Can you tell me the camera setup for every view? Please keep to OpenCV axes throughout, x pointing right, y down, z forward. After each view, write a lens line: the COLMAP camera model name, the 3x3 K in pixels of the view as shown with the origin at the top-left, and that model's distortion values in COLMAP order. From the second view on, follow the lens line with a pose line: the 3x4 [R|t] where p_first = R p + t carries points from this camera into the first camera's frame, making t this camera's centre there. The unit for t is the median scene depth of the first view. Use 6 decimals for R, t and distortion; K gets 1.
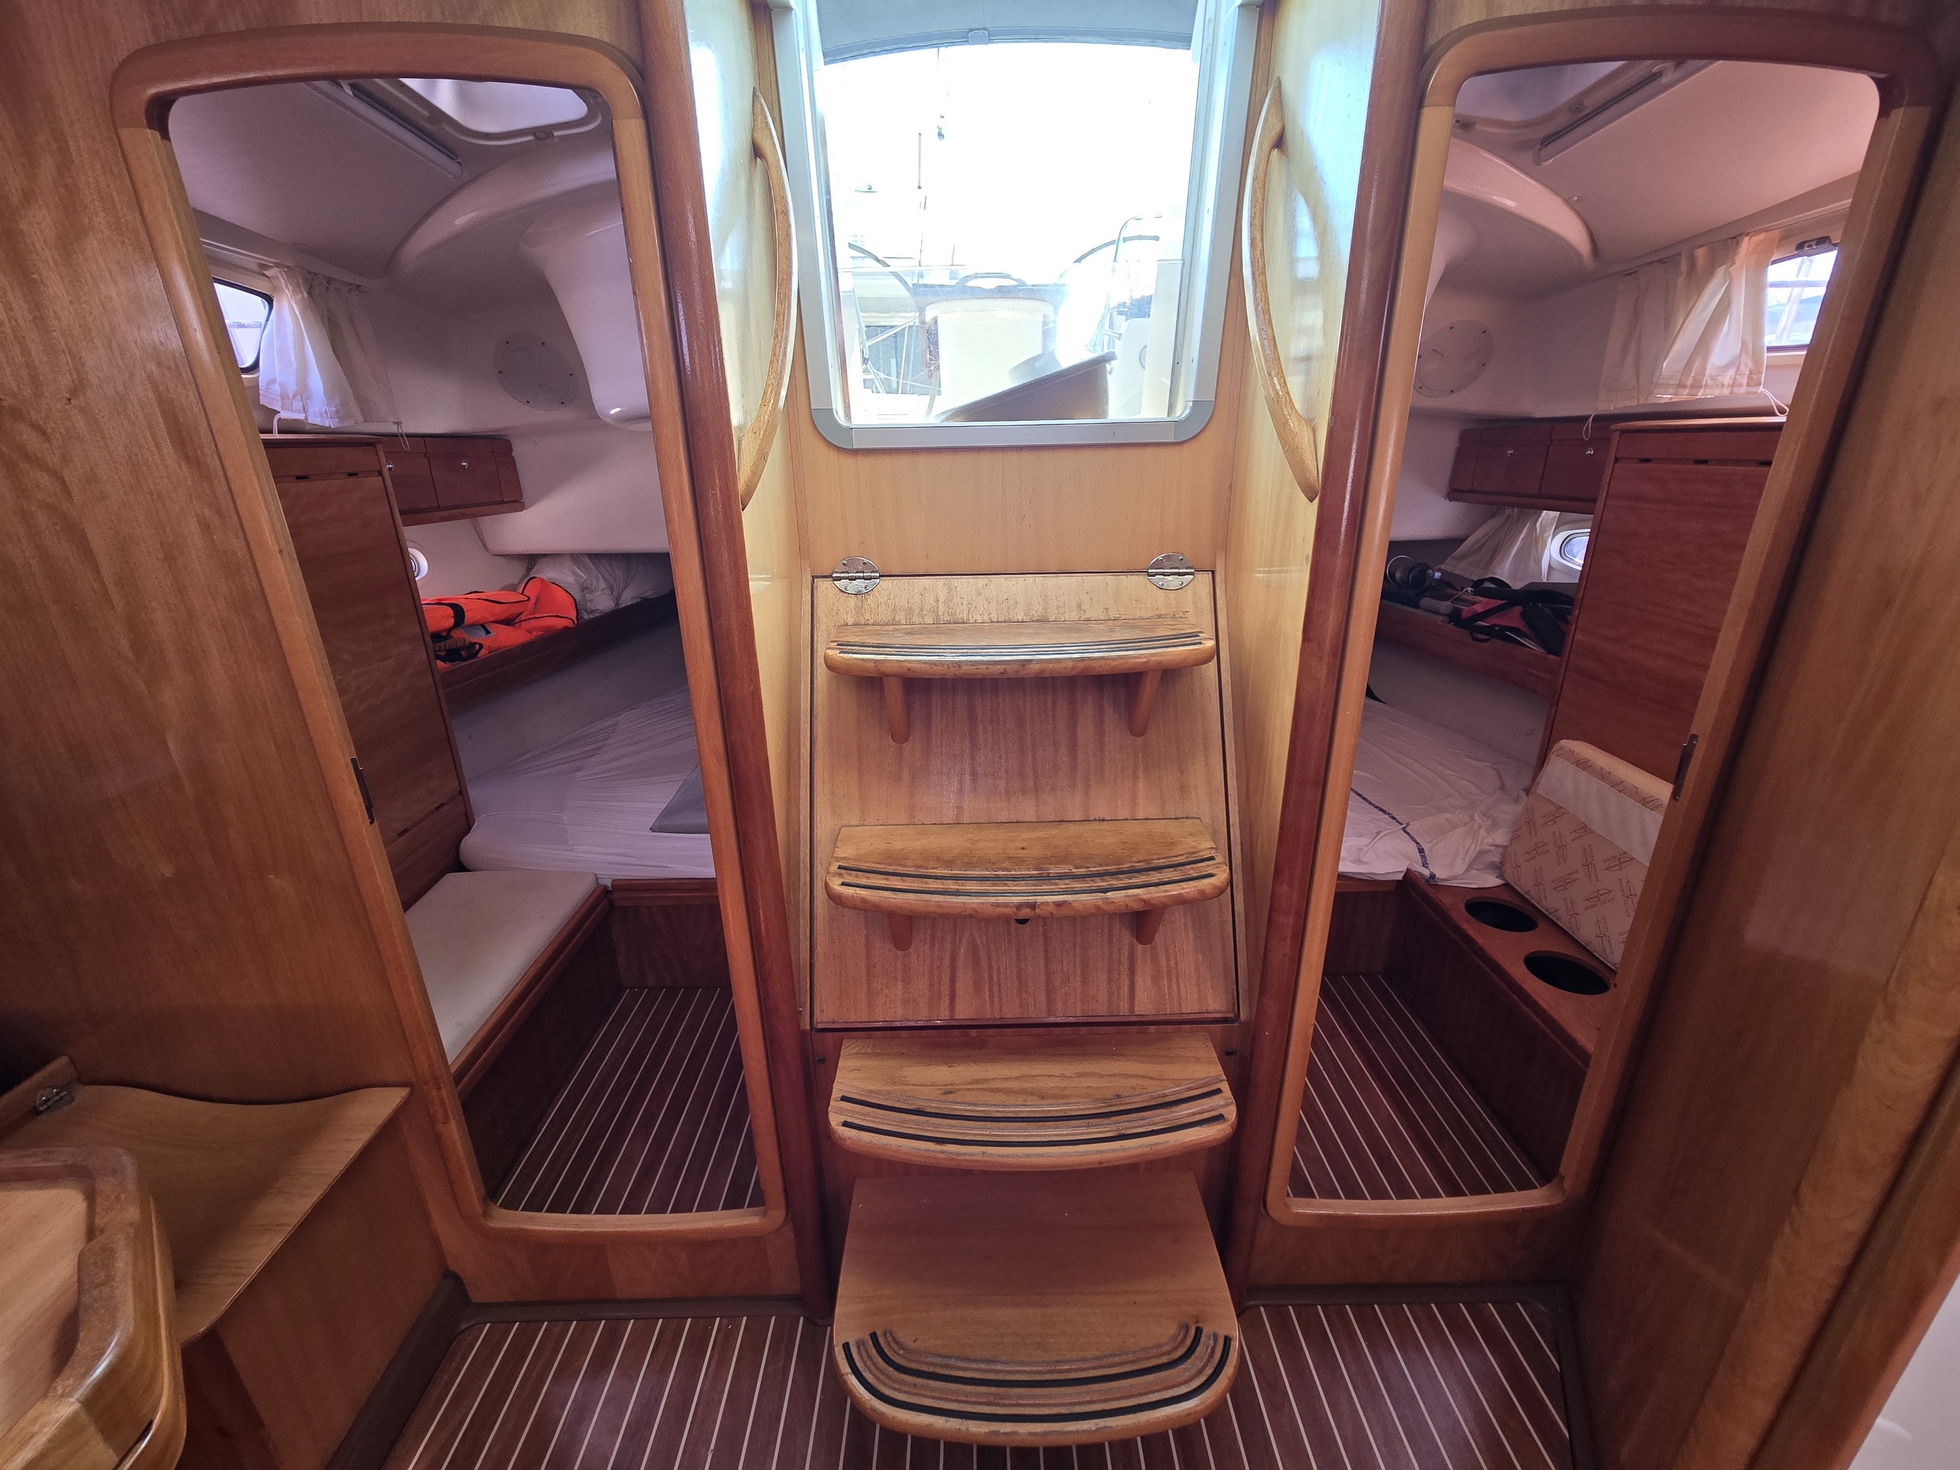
lens RADIAL K [[802.7, 0, 972.1], [0, 802.7, 726.5], [0, 0, 1]] dist [0.001796, -0.000822]
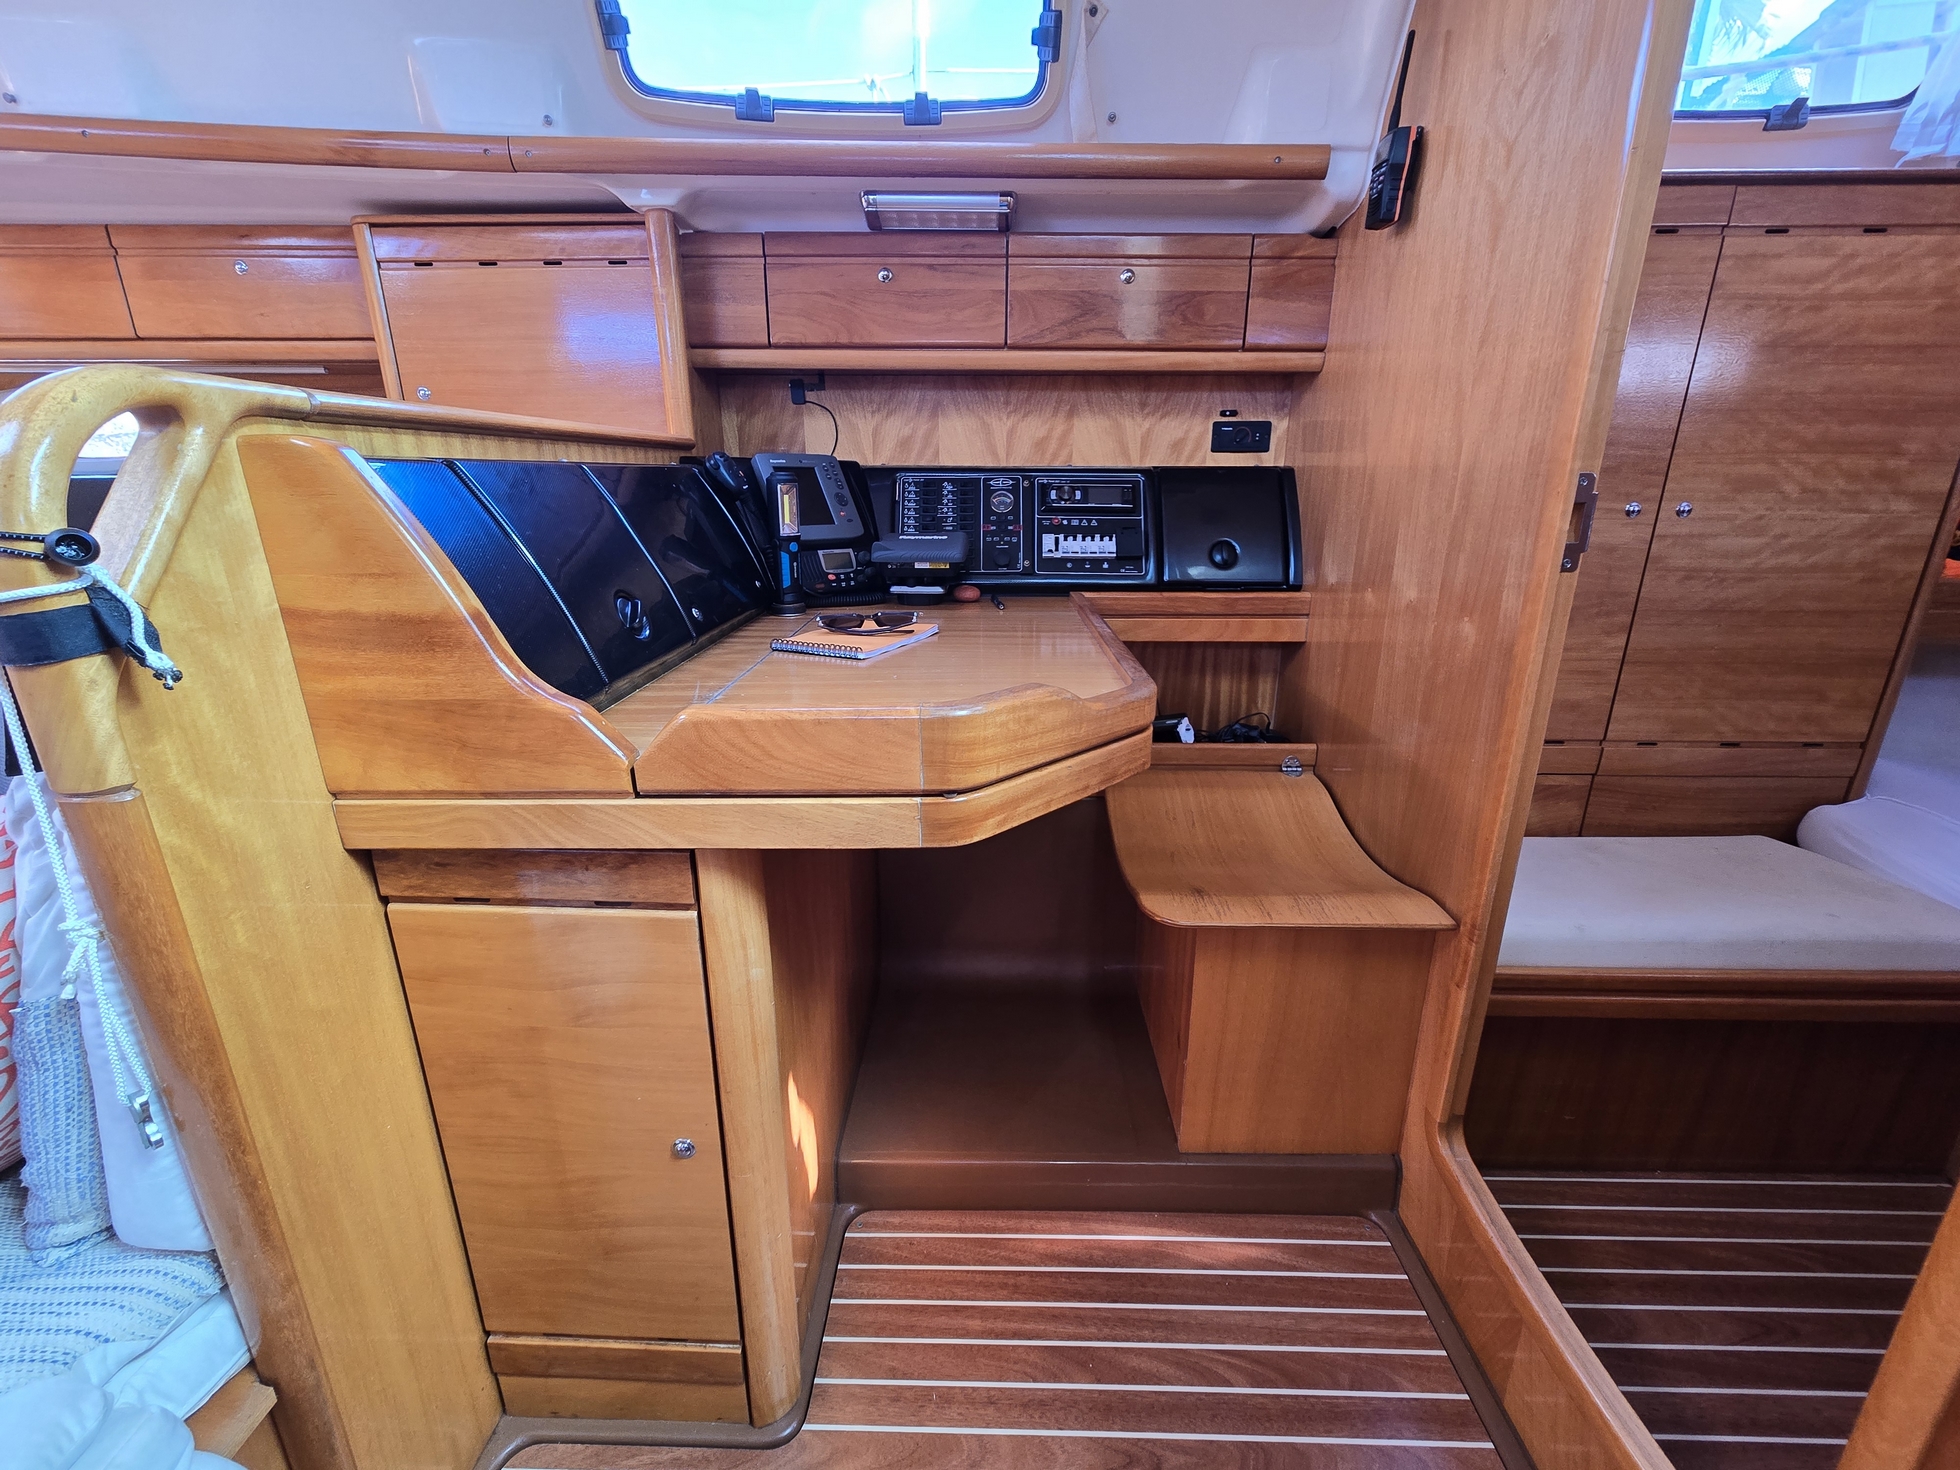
lens RADIAL K [[802.7, 0, 982.0], [0, 802.7, 721.7], [0, 0, 1]] dist [0.001796, -0.000822]
pose [[-0.032893, 0.302180, -0.952683, 0.019417], [-0.335813, 0.894442, 0.295302, 0.117708], [0.941354, 0.329636, 0.072055, 0.264393]]
